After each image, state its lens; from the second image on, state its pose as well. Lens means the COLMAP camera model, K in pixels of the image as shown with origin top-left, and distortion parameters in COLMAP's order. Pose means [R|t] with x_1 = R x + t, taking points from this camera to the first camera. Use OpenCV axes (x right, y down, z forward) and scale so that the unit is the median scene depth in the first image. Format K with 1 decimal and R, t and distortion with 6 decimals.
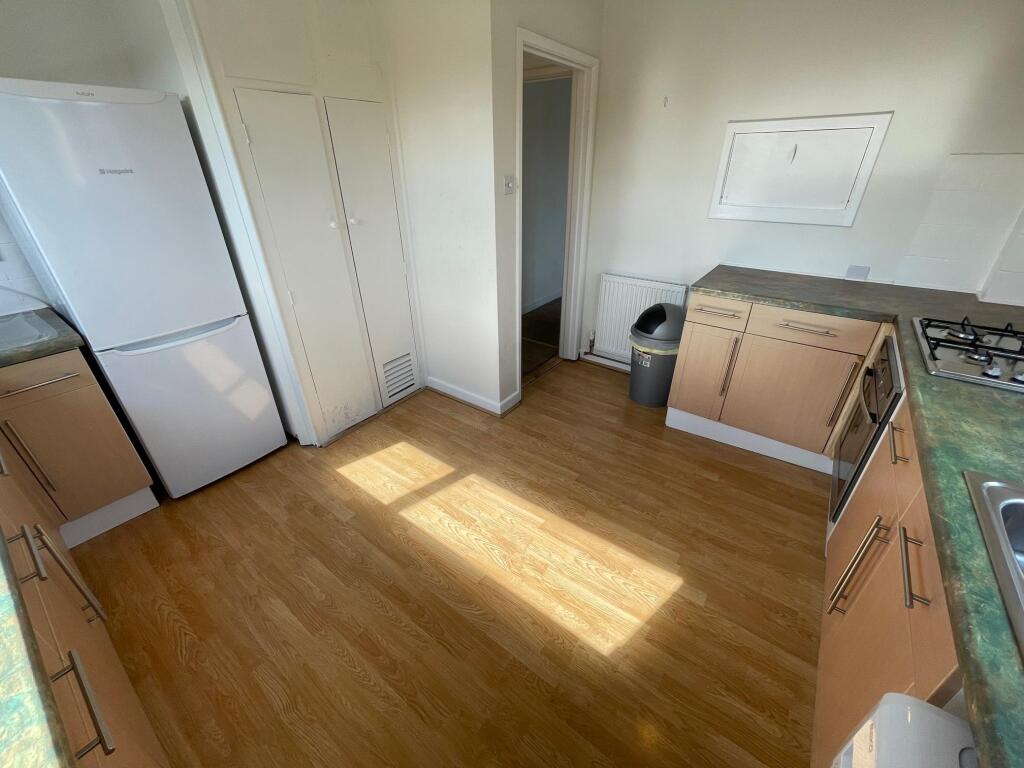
lens RADIAL K [[410.7, 0, 508.0], [0, 410.7, 382.6], [0, 0, 1]] dist [0.000002, 0.000170]
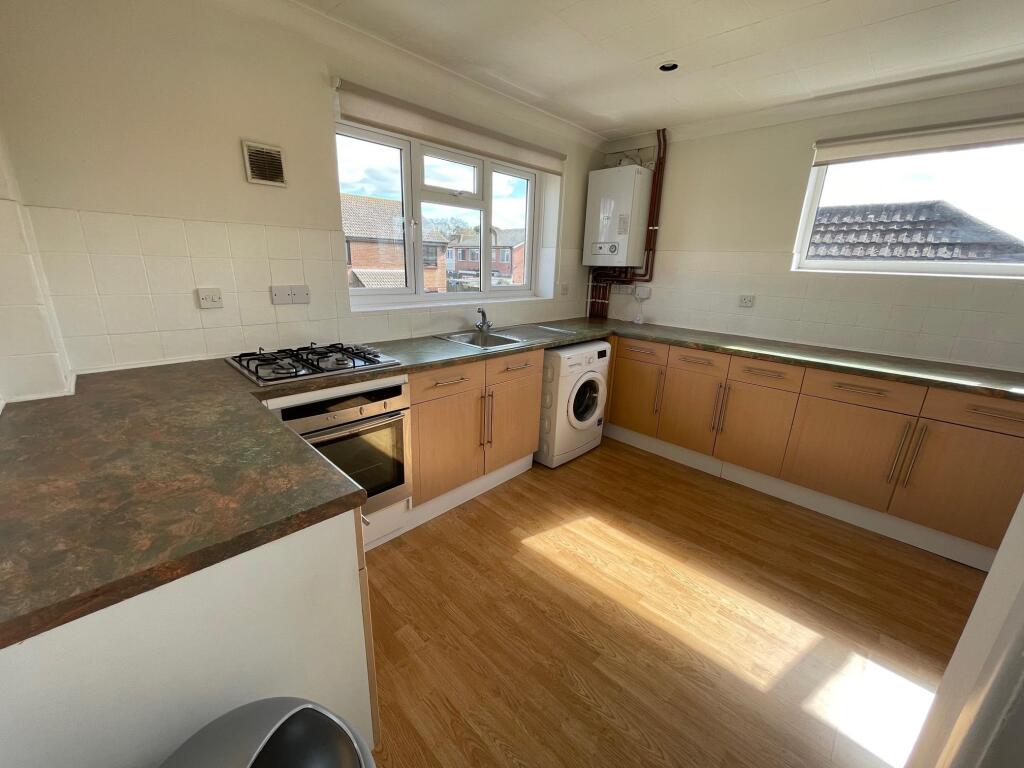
lens RADIAL K [[410.7, 0, 508.0], [0, 410.7, 382.6], [0, 0, 1]] dist [0.000002, 0.000170]
pose [[-0.990797, -0.064129, 0.119199, 0.318245], [0.039282, 0.706504, 0.706618, -0.703409], [-0.129529, 0.704797, -0.697483, 1.416190]]
